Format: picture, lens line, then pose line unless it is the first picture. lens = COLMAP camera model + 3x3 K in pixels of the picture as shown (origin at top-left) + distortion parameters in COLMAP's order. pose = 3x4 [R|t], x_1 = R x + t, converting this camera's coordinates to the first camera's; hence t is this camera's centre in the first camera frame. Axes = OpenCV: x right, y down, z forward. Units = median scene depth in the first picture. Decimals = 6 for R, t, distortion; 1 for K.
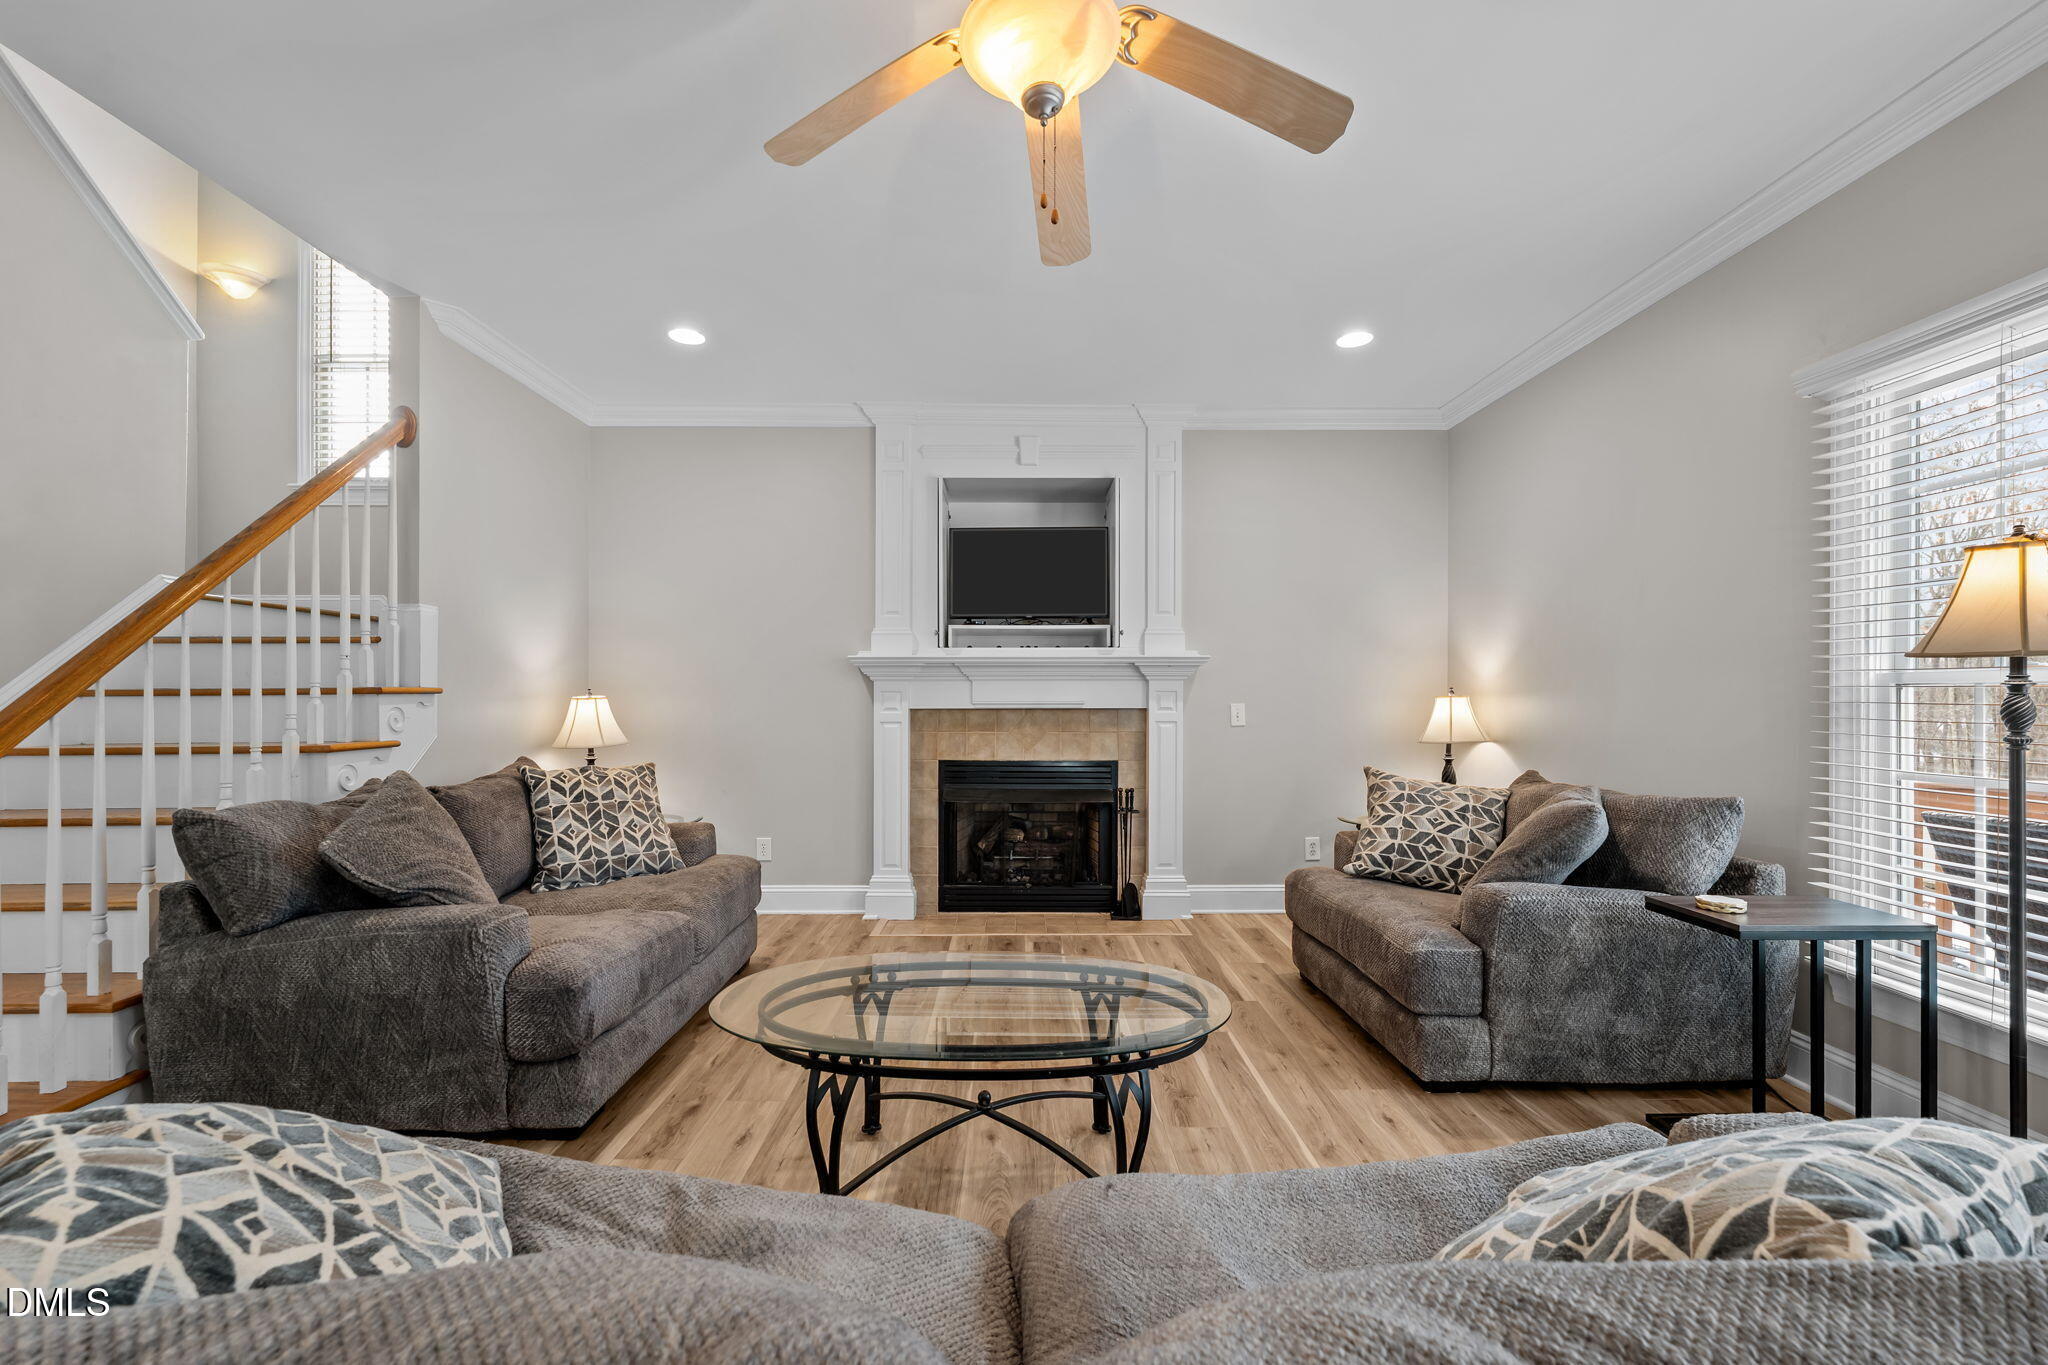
lens RADIAL K [[840.2, 0, 1023.3], [0, 840.2, 693.3], [0, 0, 1]] dist [-0.001248, 0.000659]
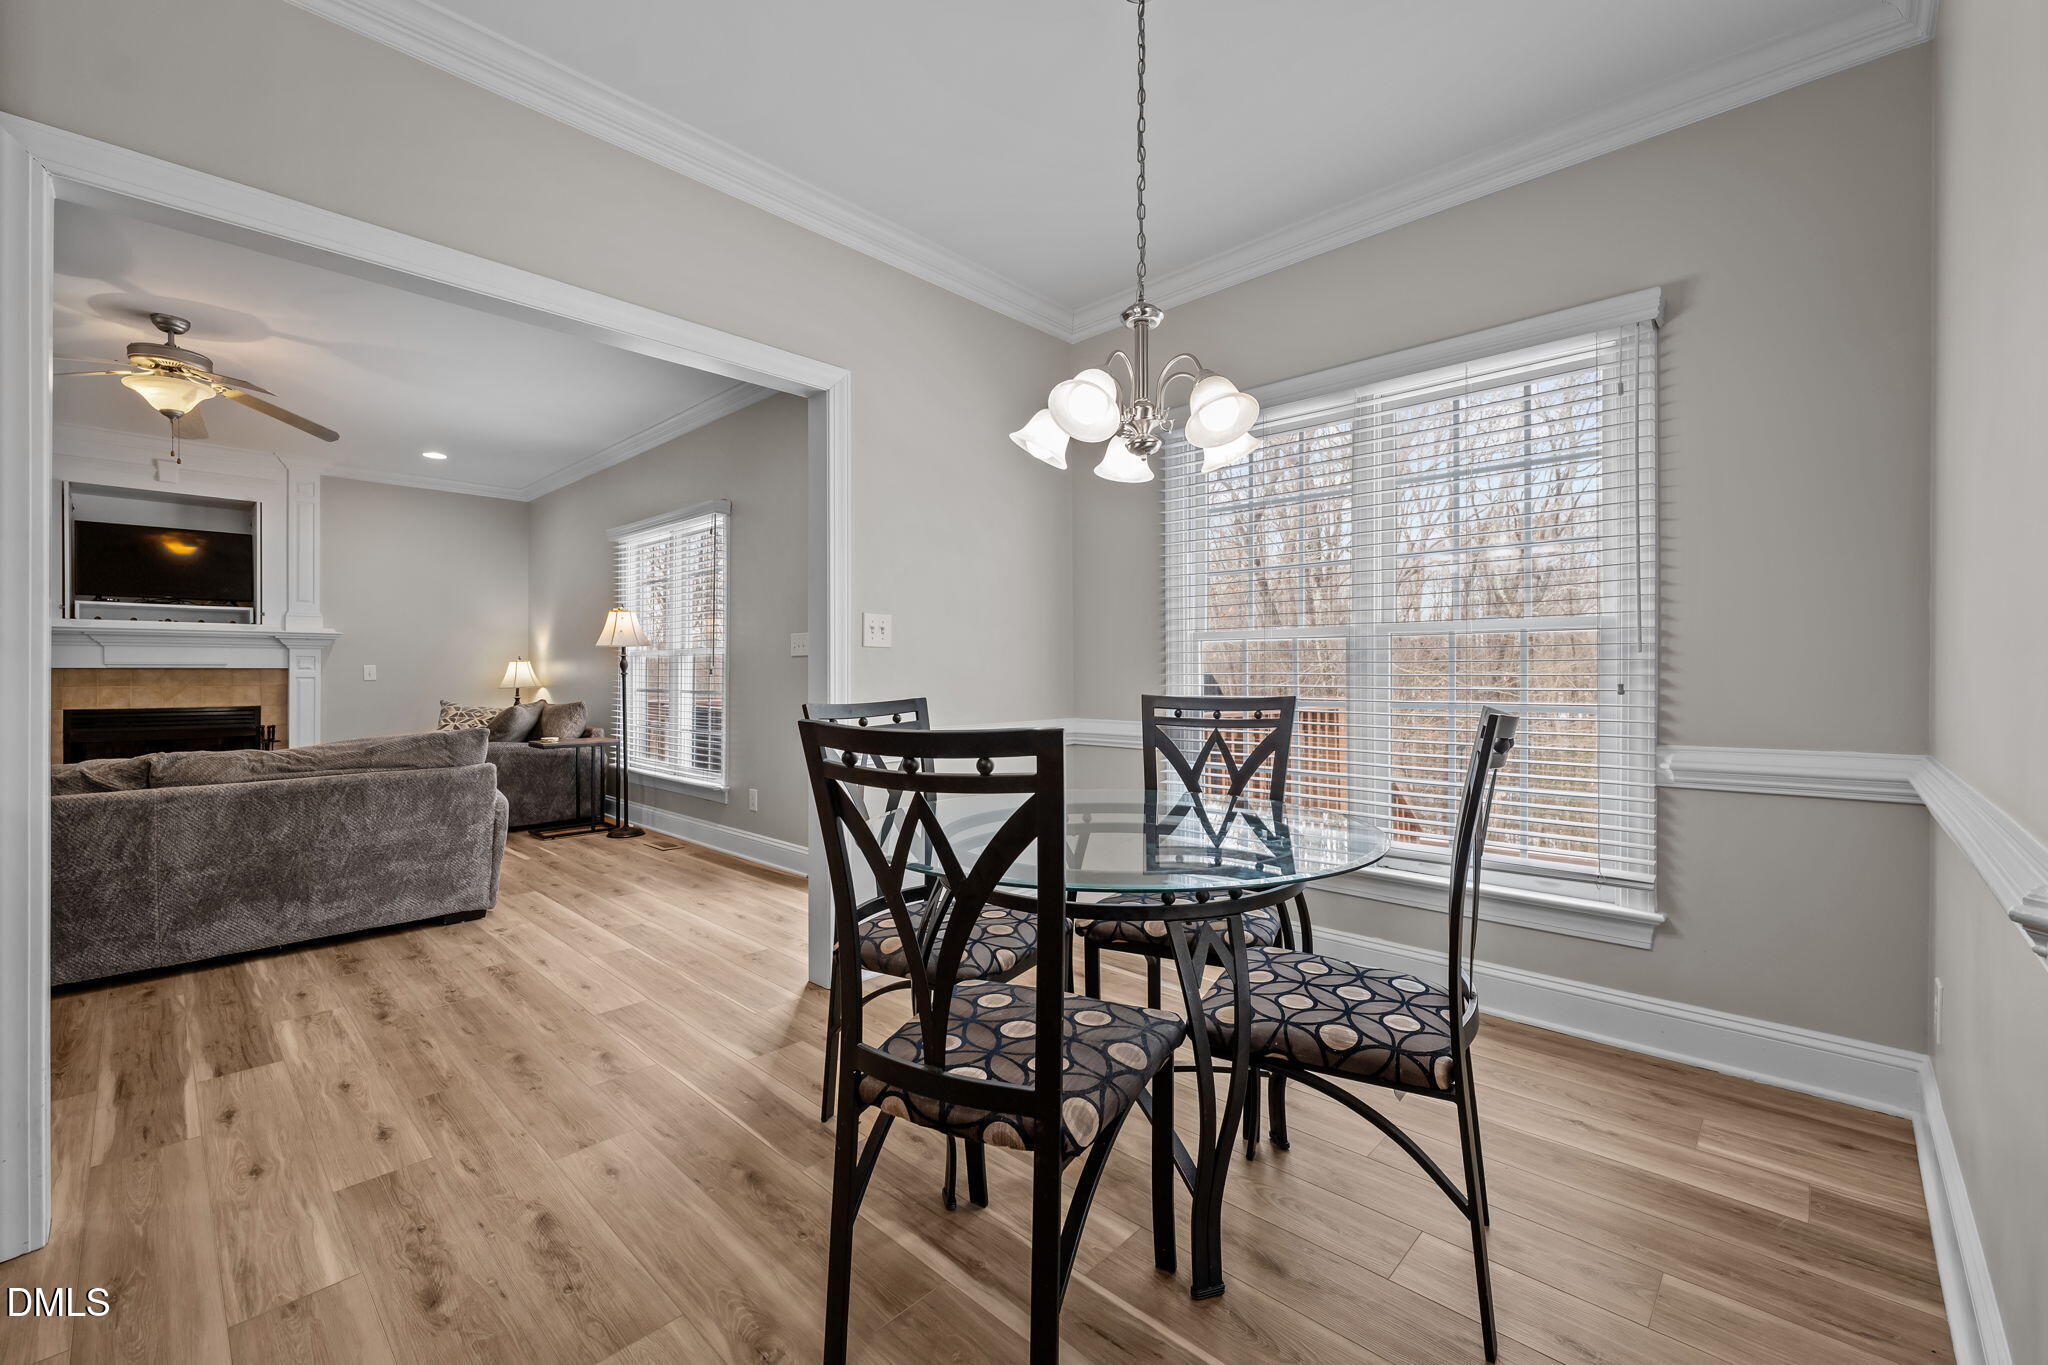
lens RADIAL K [[840.2, 0, 1029.5], [0, 840.2, 674.6], [0, 0, 1]] dist [-0.001248, 0.000659]
pose [[0.696566, -0.002055, 0.717490, 0.002369], [-0.006380, 0.999939, 0.009058, 0.007587], [-0.717464, -0.010887, 0.696510, -0.879471]]
